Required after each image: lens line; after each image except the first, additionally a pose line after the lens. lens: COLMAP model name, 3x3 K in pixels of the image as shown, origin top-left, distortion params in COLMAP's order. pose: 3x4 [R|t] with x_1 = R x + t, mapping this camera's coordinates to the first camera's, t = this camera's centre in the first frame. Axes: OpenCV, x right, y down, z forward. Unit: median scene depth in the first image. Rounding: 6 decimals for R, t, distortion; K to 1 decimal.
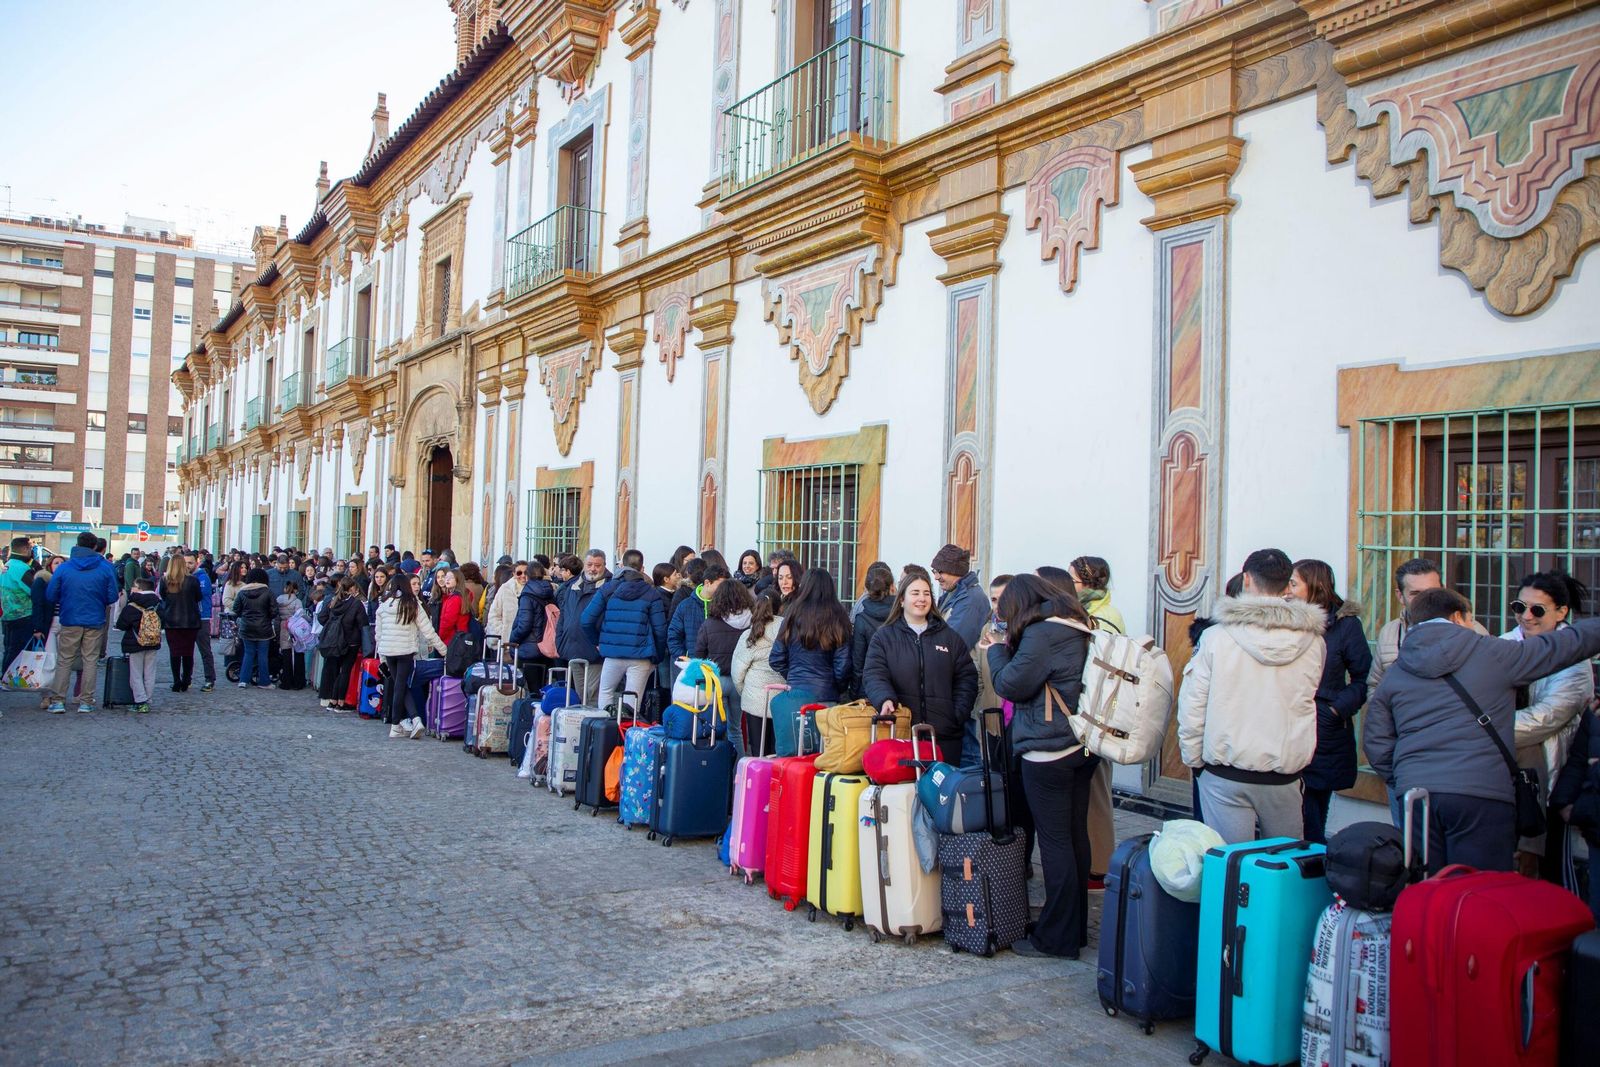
lens RADIAL K [[1231.0, 0, 823.8], [0, 1231.0, 529.4], [0, 0, 1]] dist [-0.086491, 0.053677]
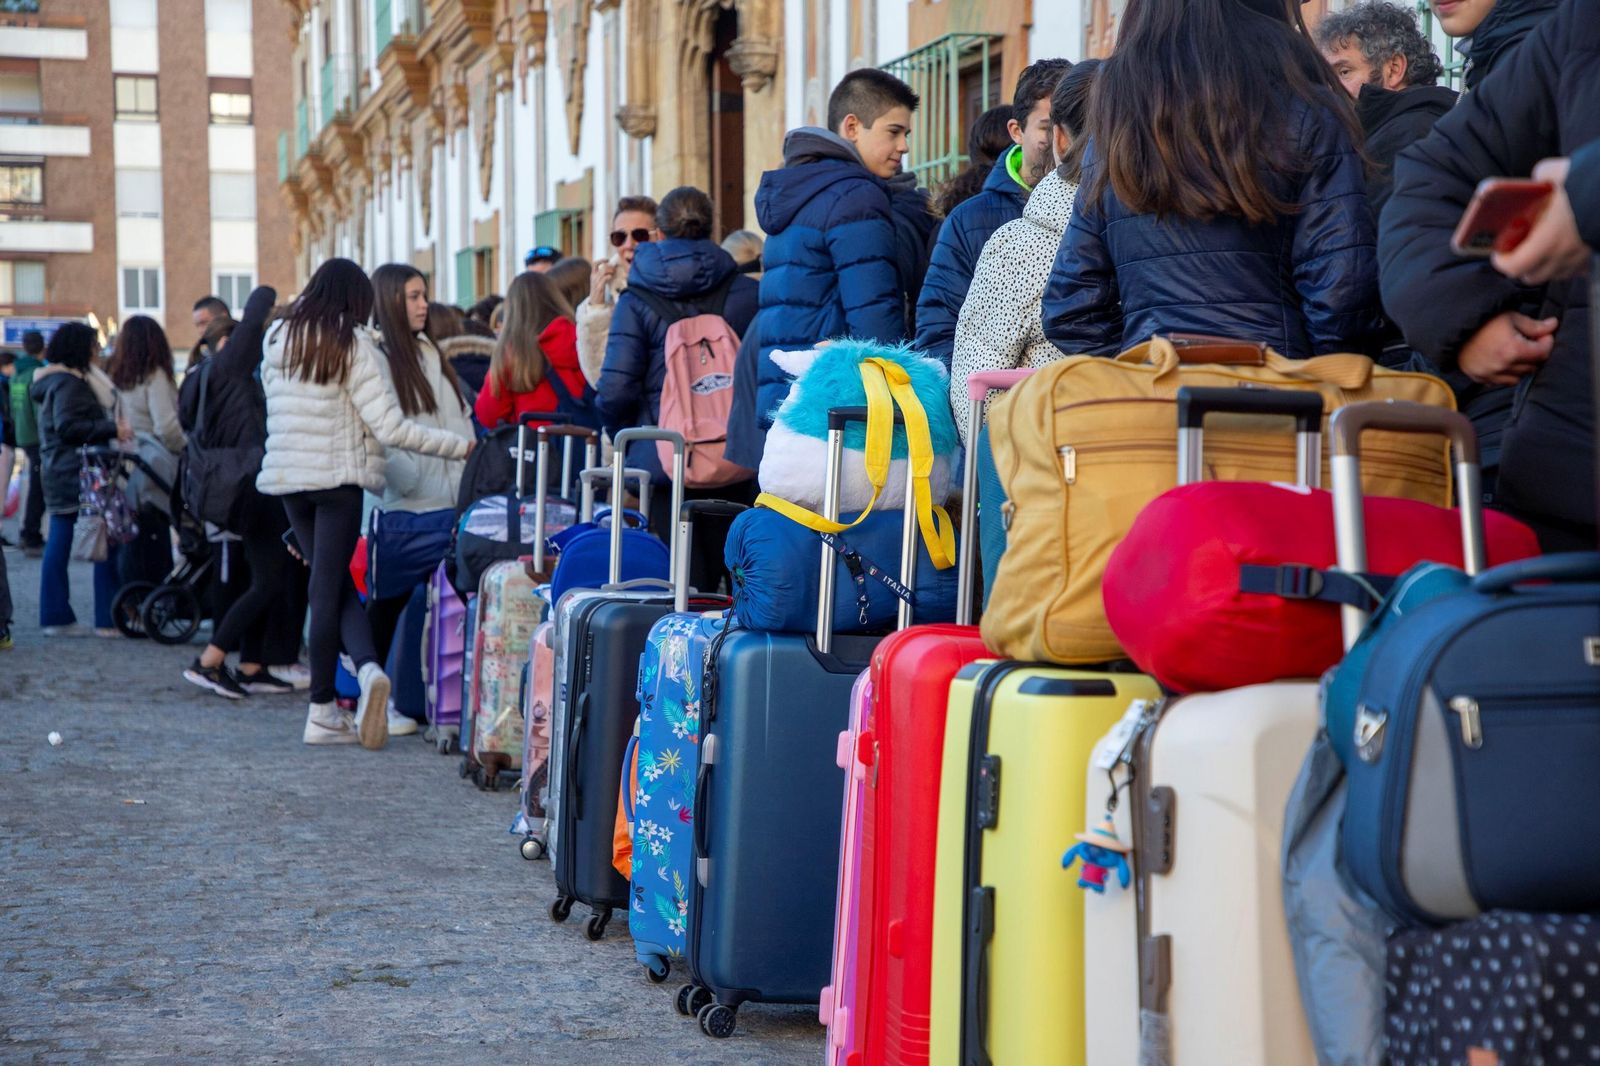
lens RADIAL K [[3354.2, 0, 801.3], [0, 3354.2, 536.3], [0, 0, 1]] dist [0.383392, 0.092048]
pose [[0.946229, -0.015908, -0.323106, 0.096685], [0.040332, 0.996798, 0.069038, 0.079026], [0.320973, -0.078357, 0.943841, 0.252342]]
